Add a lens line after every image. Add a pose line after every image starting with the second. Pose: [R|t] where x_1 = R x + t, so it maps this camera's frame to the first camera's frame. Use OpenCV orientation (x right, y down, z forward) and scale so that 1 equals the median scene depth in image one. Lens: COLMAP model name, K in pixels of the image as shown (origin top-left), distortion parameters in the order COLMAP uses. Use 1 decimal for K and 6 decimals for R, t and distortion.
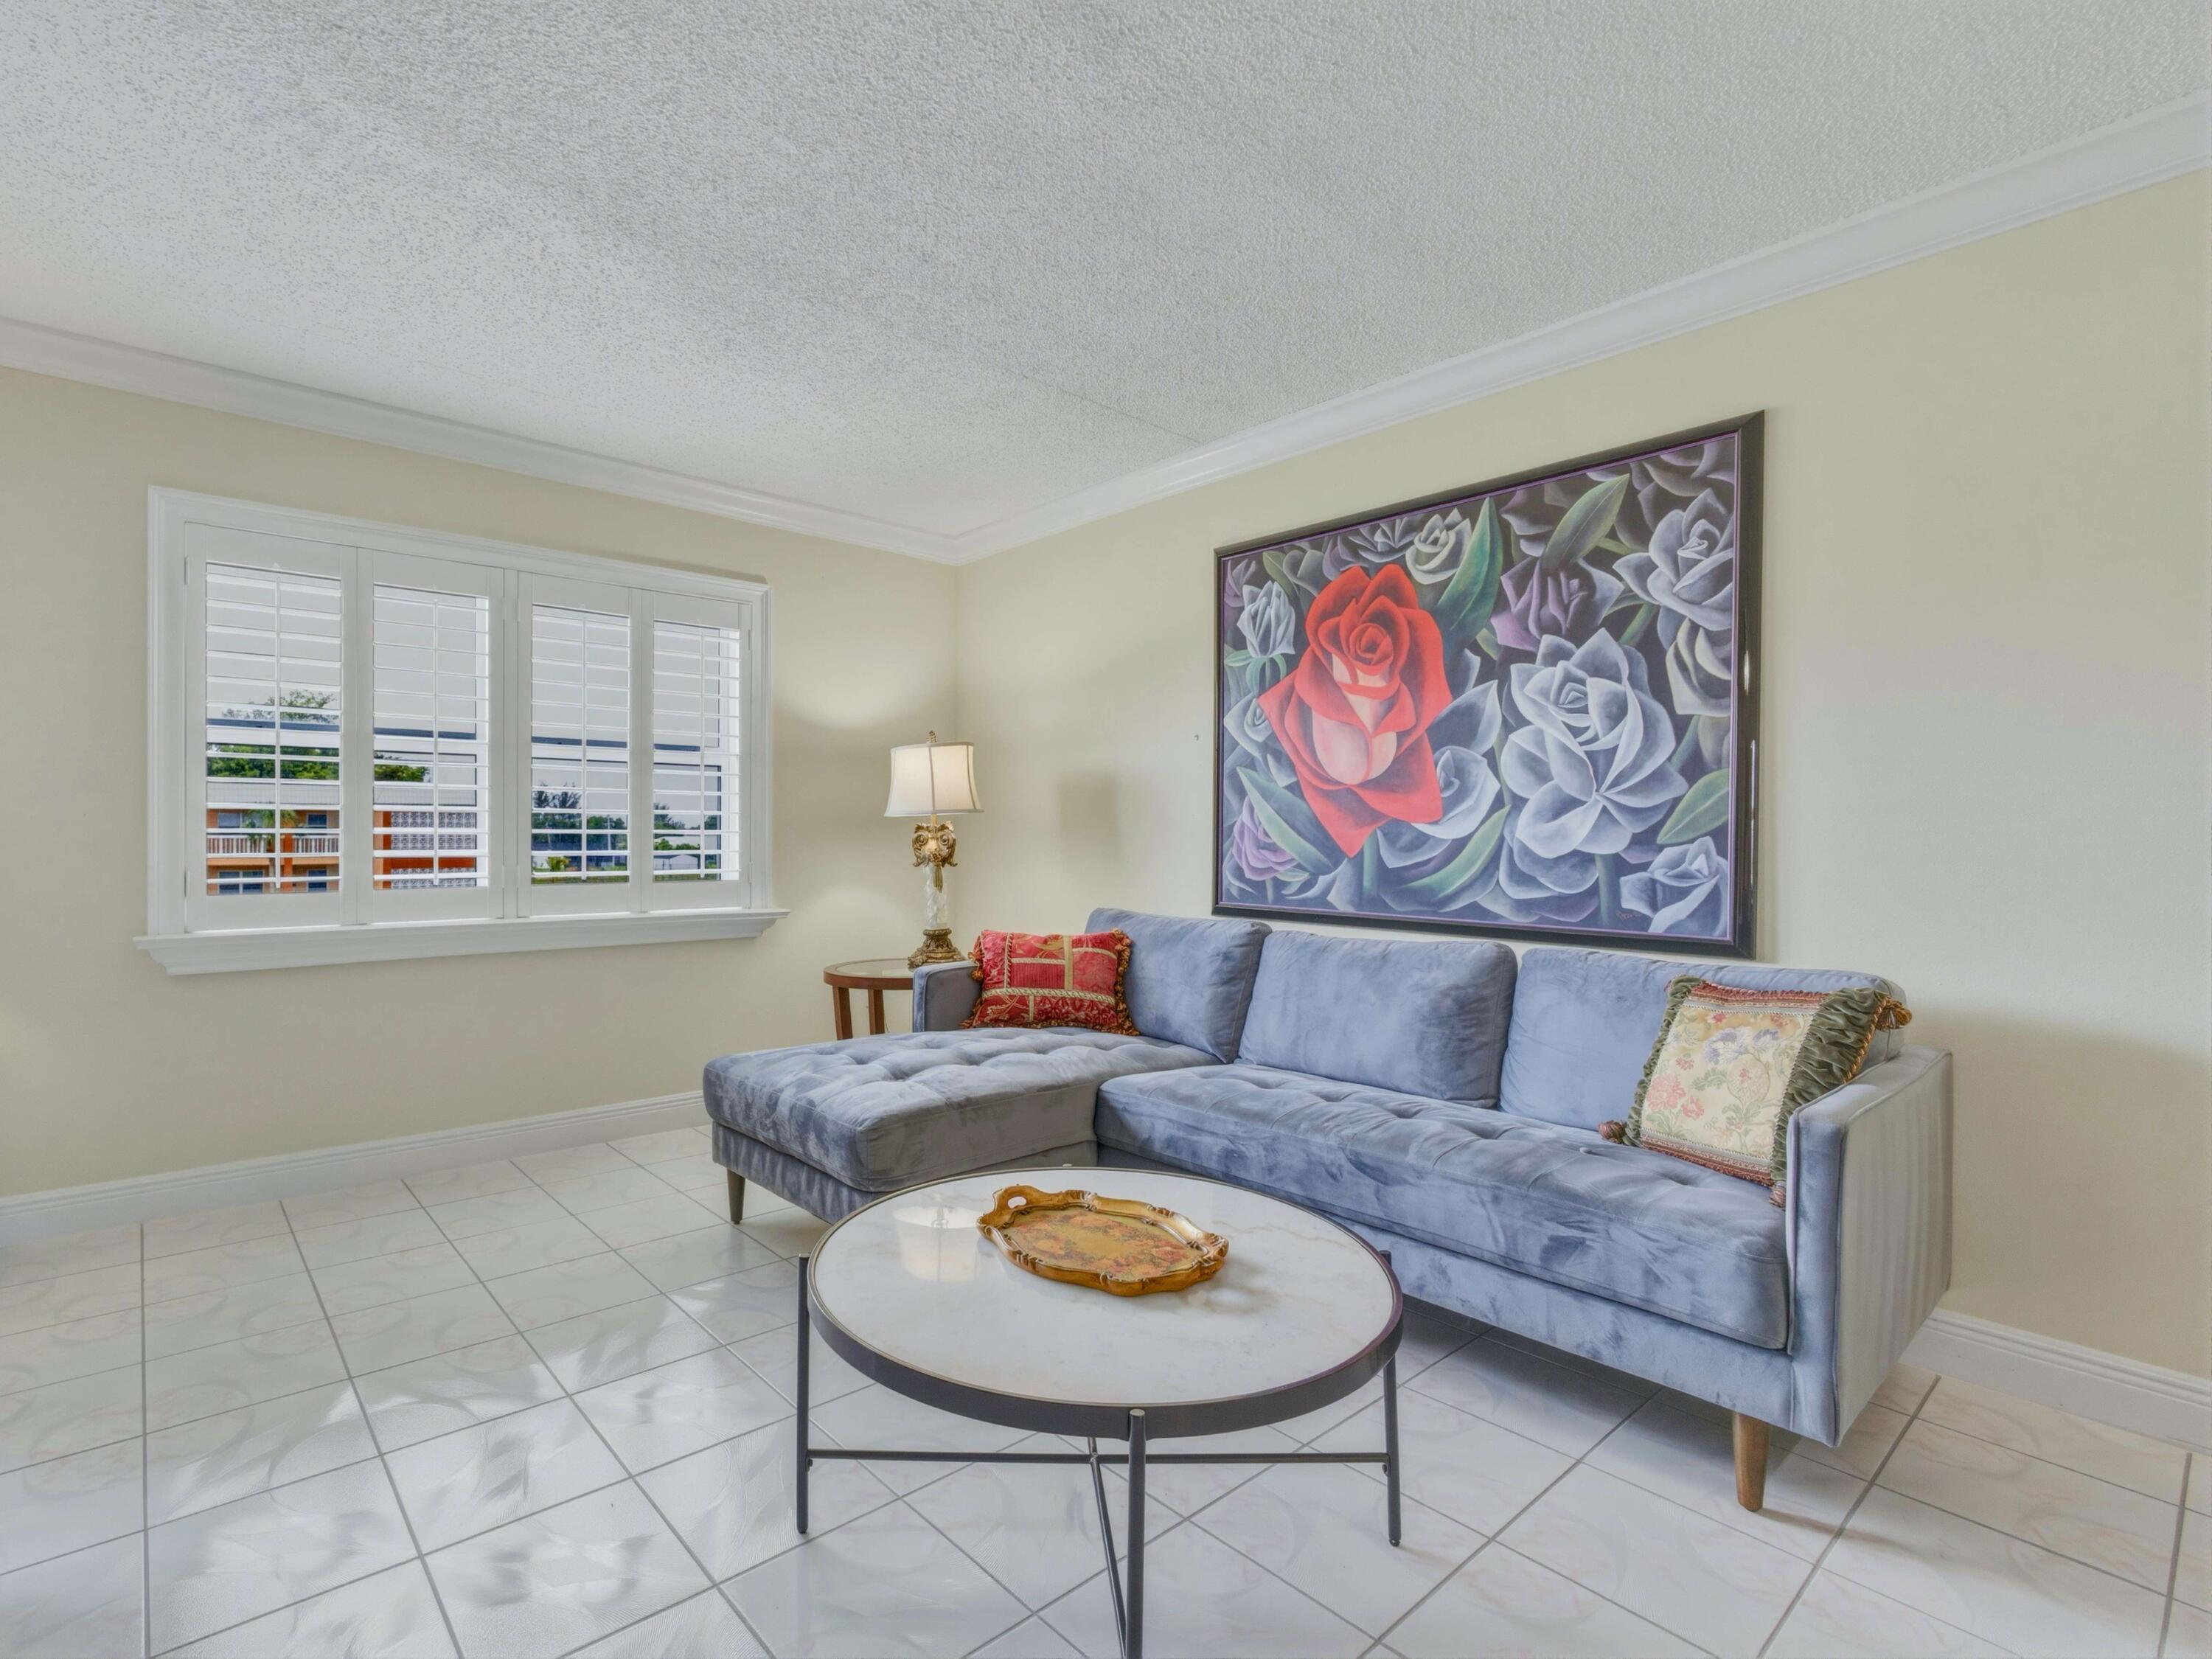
lens RADIAL K [[1064.7, 0, 1097.9], [0, 1064.7, 835.8], [0, 0, 1]] dist [-0.001082, 0.000028]
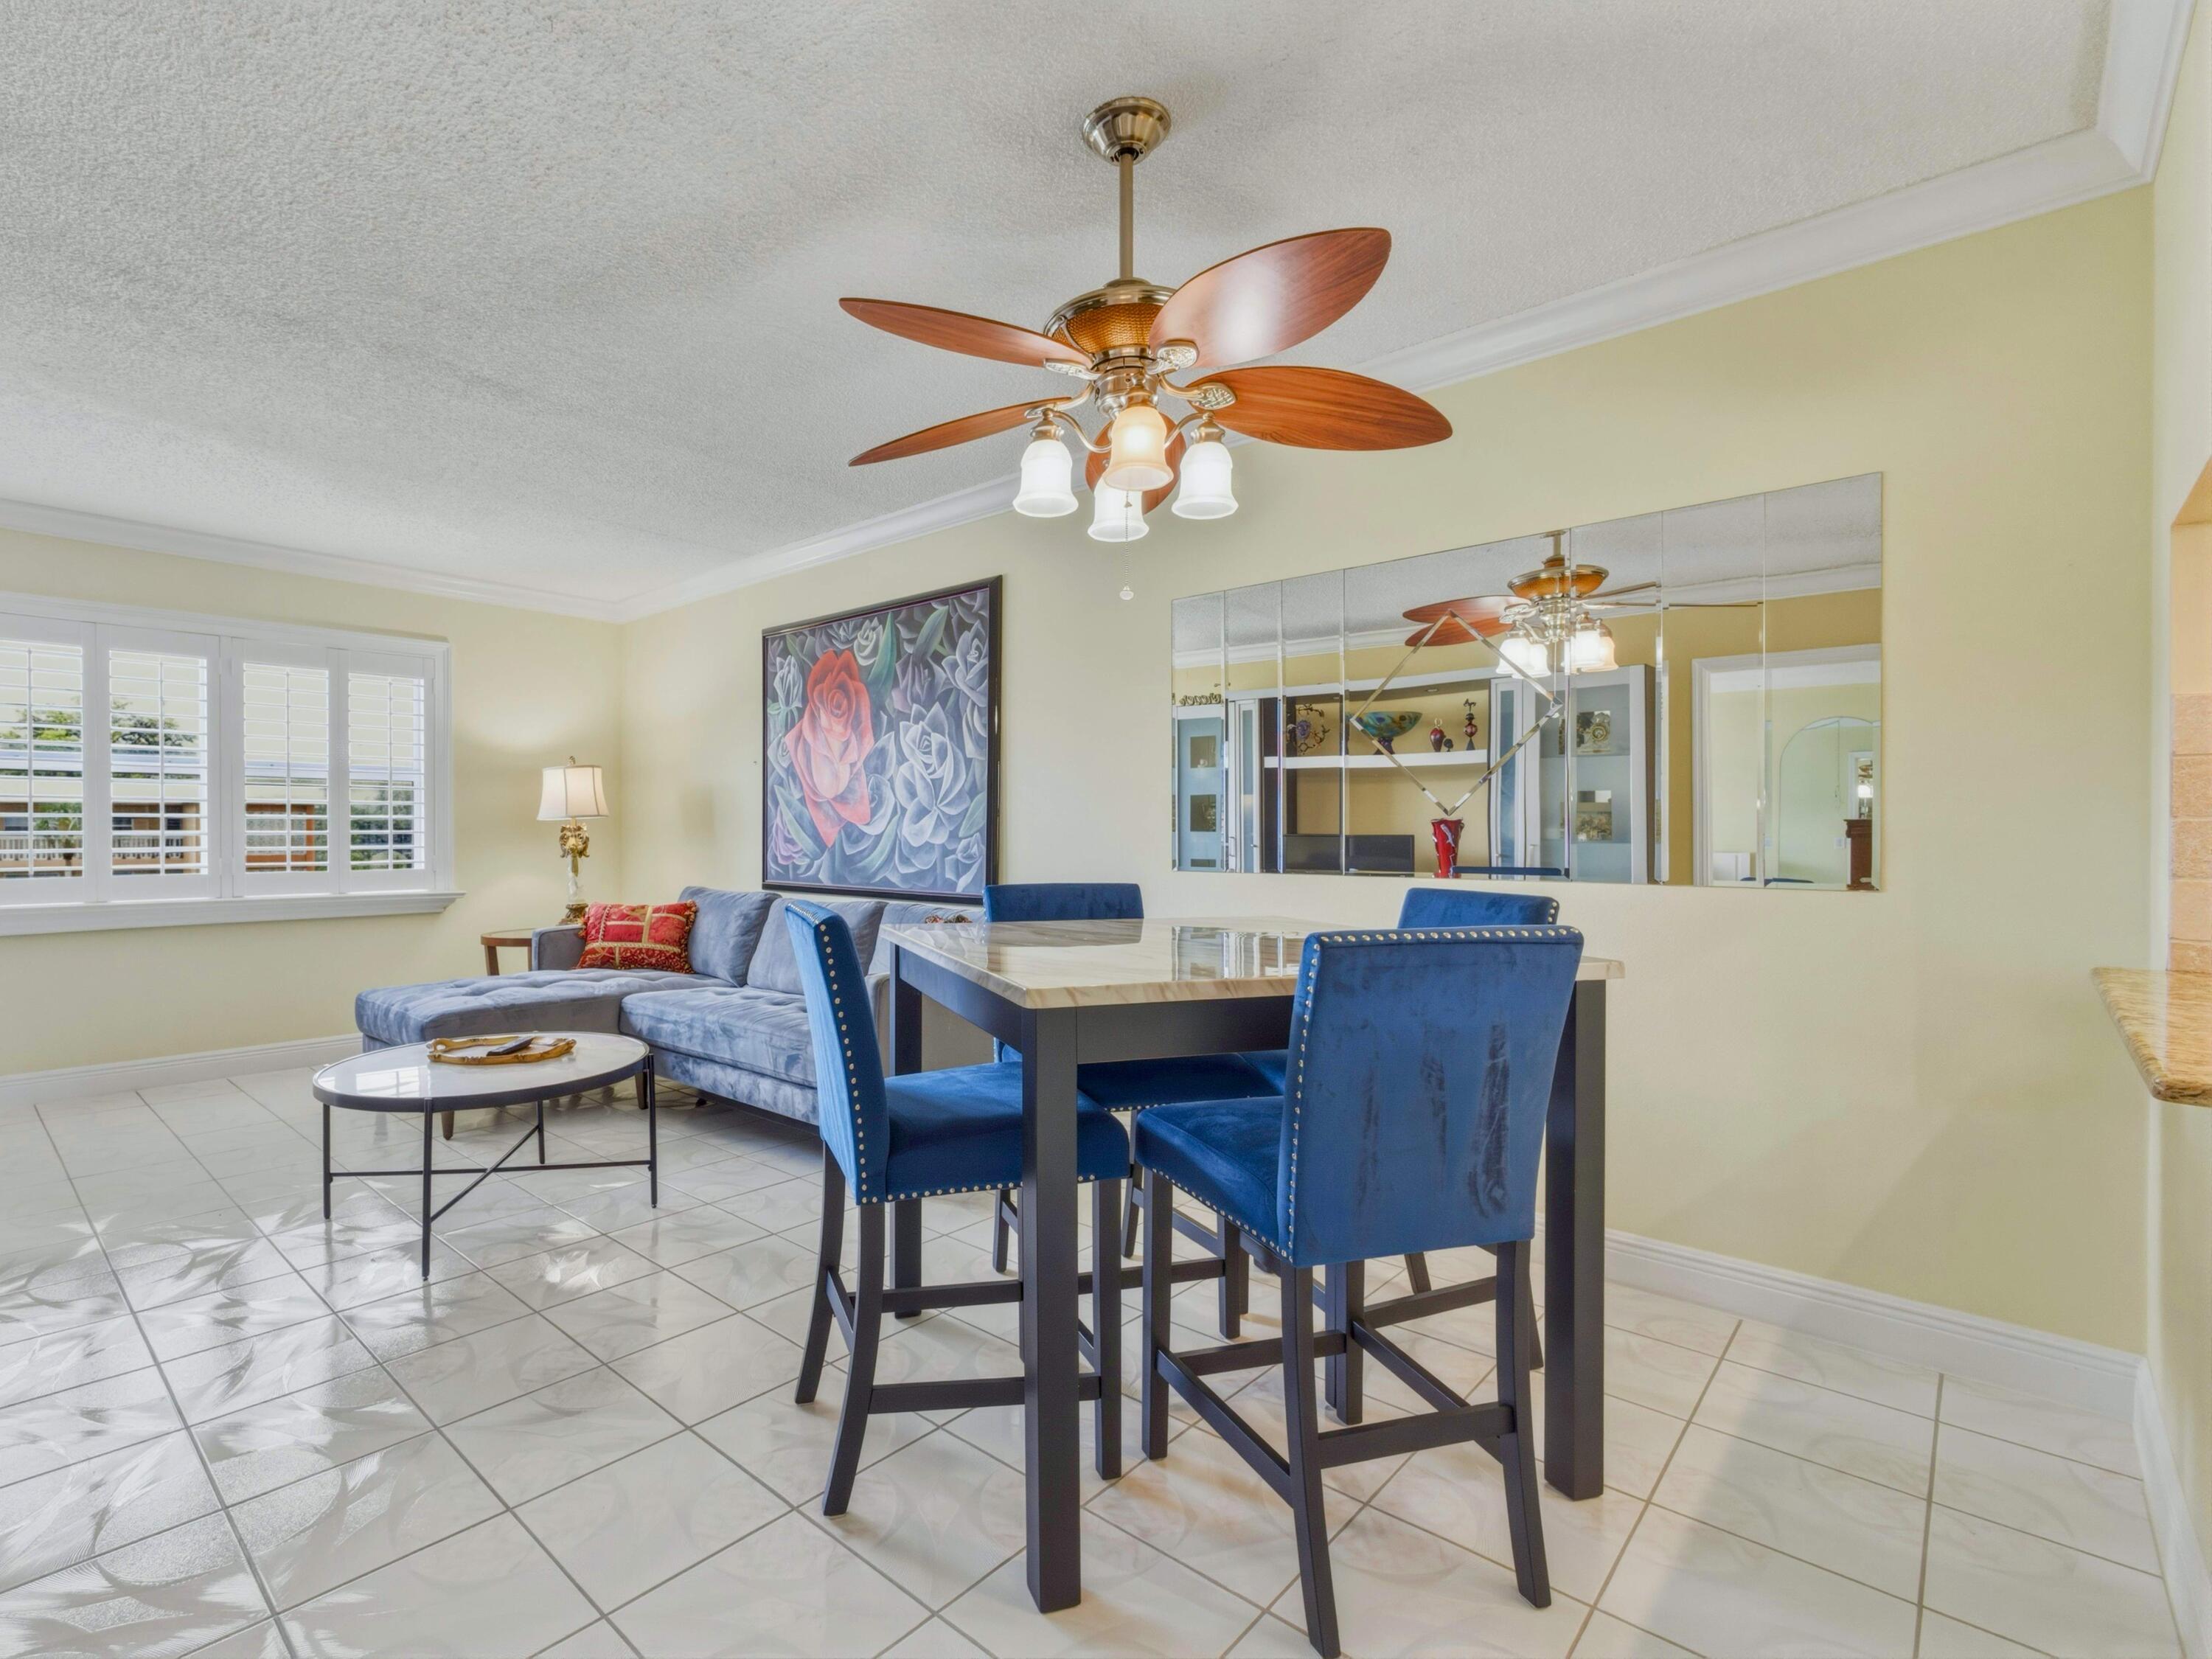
lens RADIAL K [[1077.3, 0, 1124.1], [0, 1077.3, 839.7], [0, 0, 1]] dist [-0.010413, 0.000082]
pose [[0.993888, -0.004738, 0.110294, 0.473480], [0.004188, 0.999978, 0.005216, 0.002948], [-0.110316, -0.004722, 0.993885, -0.517651]]
